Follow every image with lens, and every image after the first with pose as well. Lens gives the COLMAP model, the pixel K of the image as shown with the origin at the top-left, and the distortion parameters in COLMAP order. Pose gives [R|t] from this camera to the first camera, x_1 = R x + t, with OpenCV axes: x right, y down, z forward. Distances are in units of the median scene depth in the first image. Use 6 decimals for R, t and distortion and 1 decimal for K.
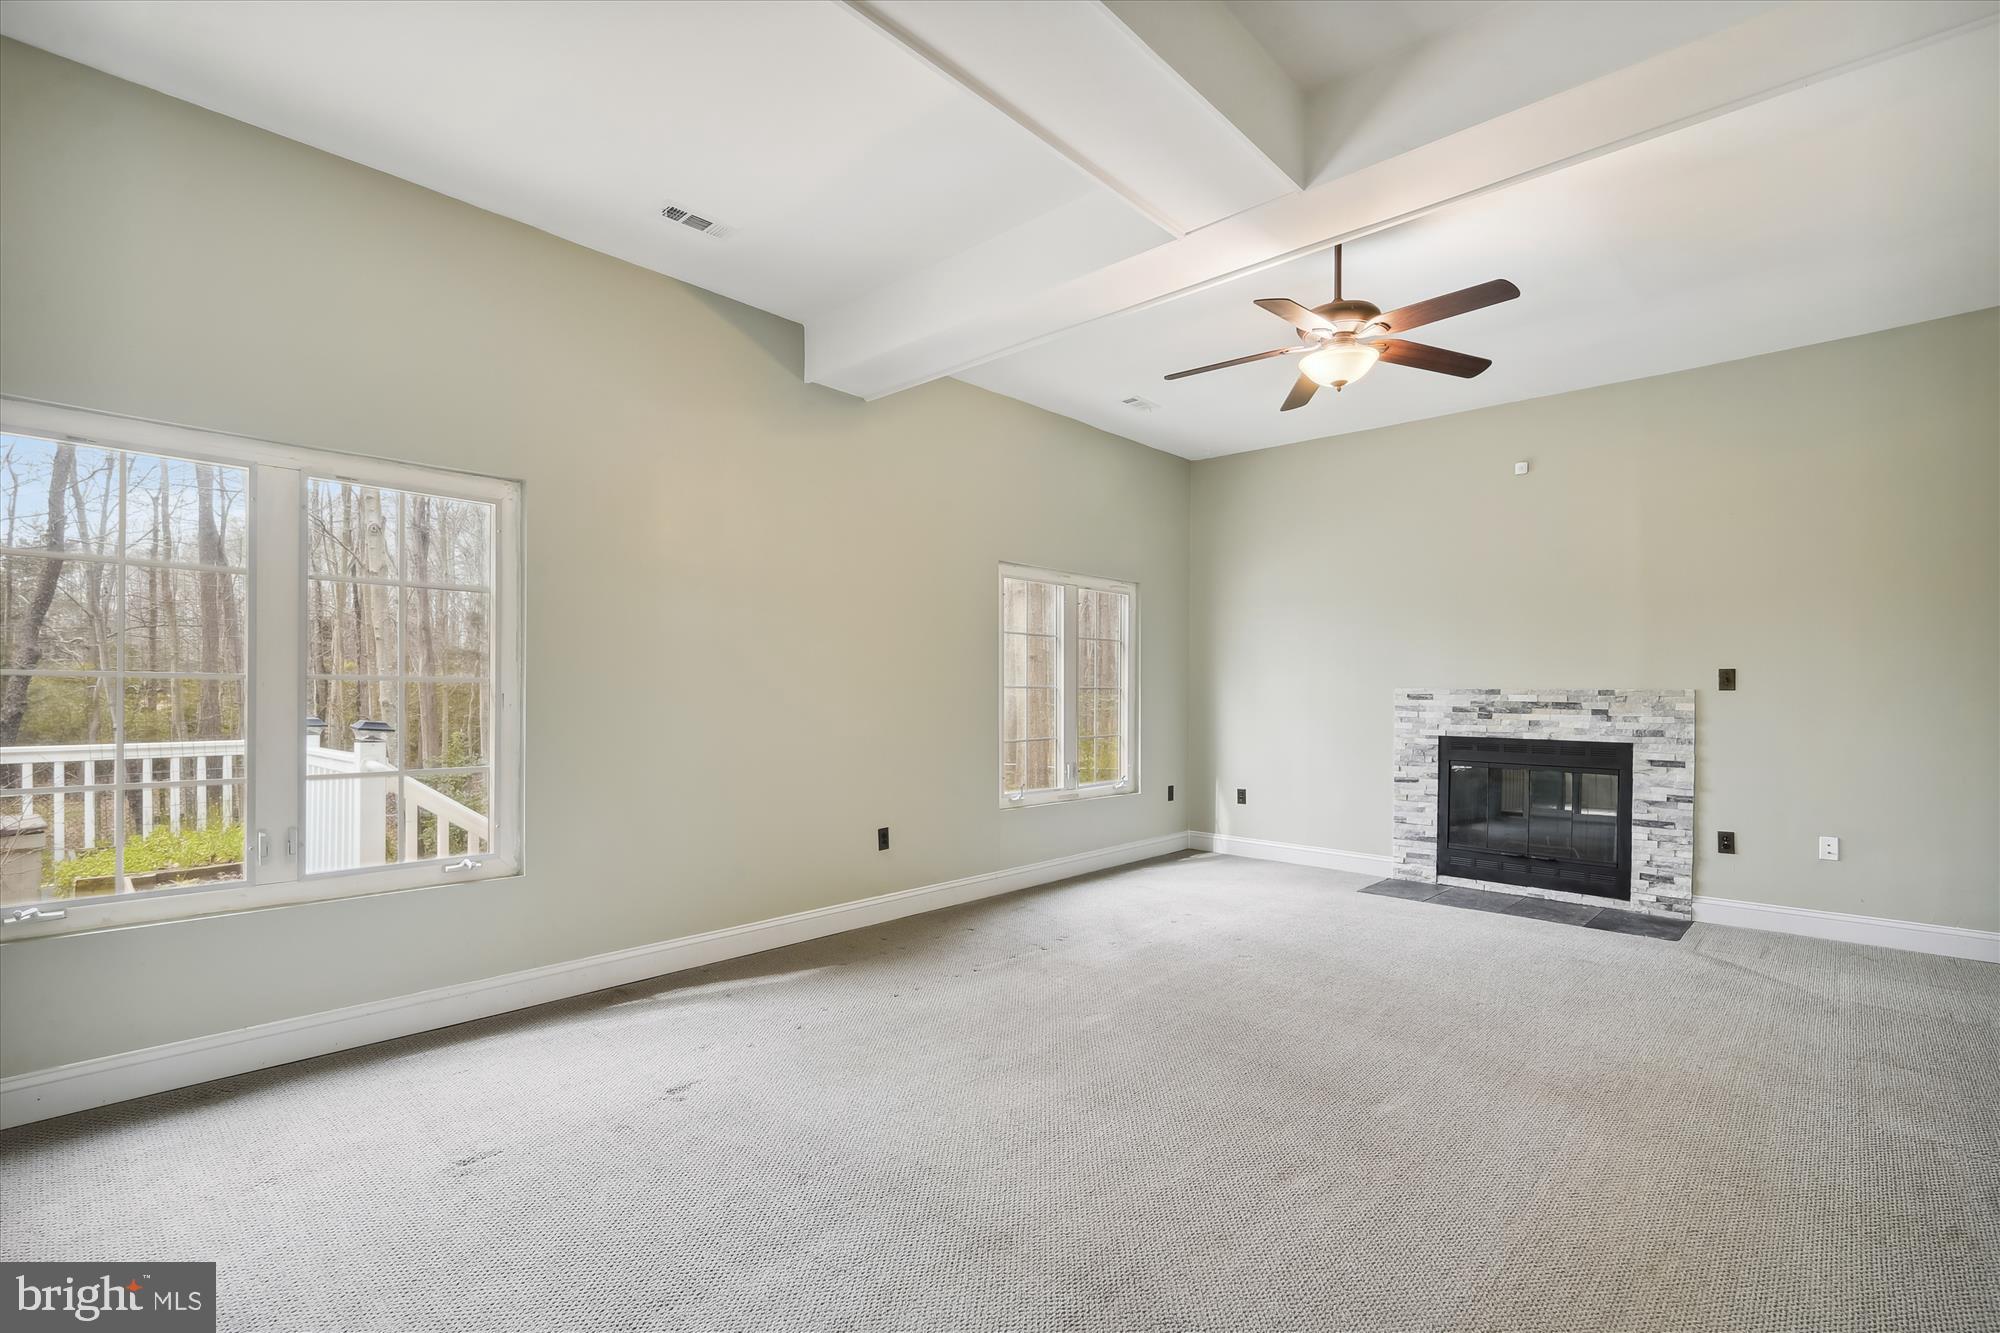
lens RADIAL K [[915.9, 0, 983.6], [0, 915.9, 685.3], [0, 0, 1]] dist [-0.005043, -0.000726]
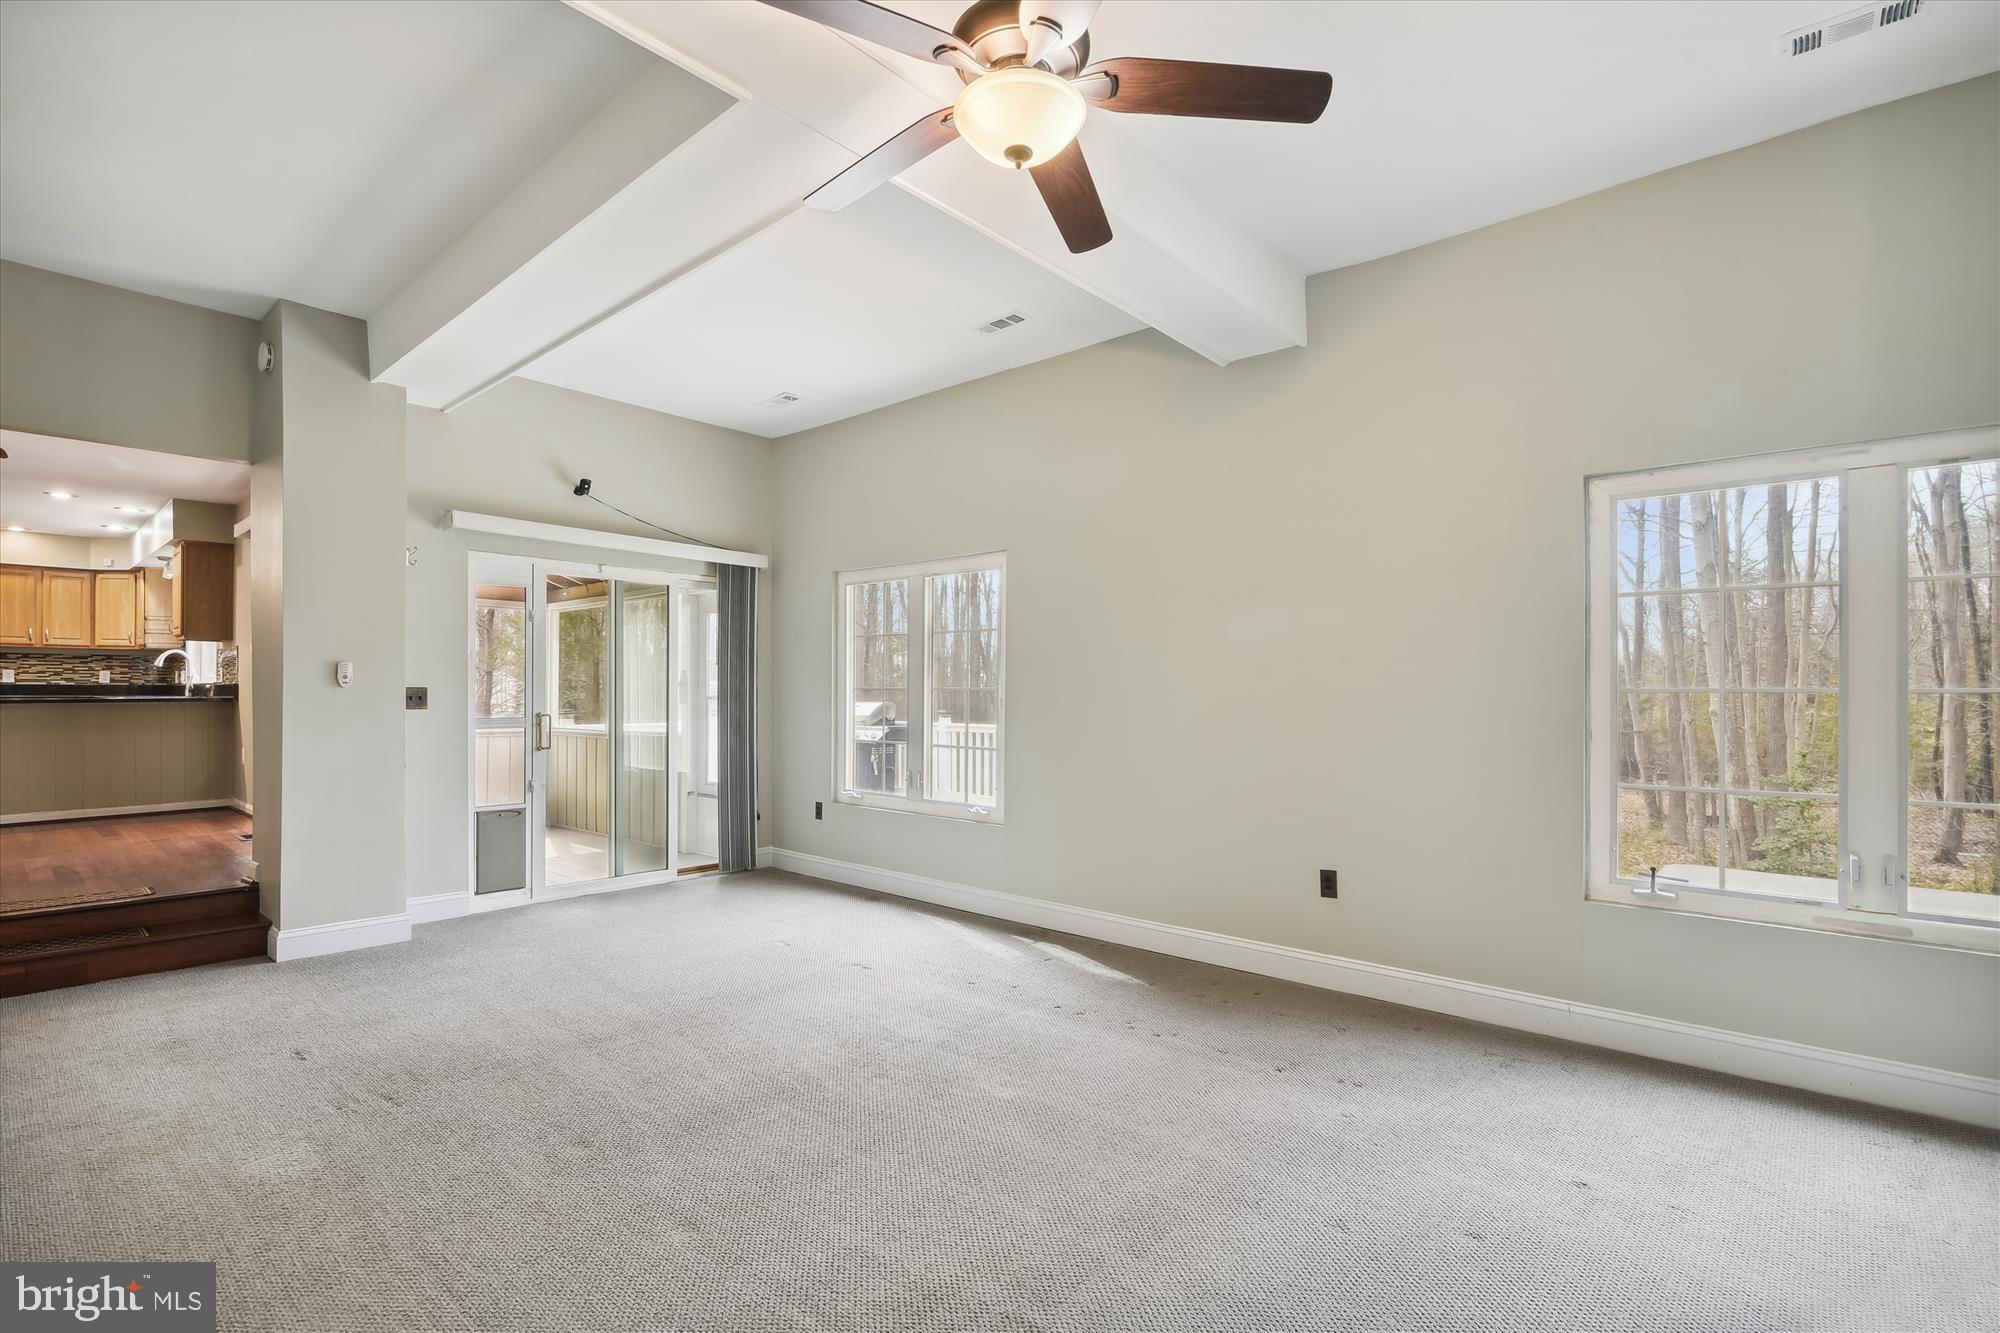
lens RADIAL K [[915.9, 0, 1060.0], [0, 915.9, 706.4], [0, 0, 1]] dist [-0.005043, -0.000726]
pose [[0.073779, 0.006976, -0.997250, 0.706561], [-0.001588, 0.999975, 0.006878, 0.009274], [0.997273, 0.001076, 0.073788, 0.753197]]
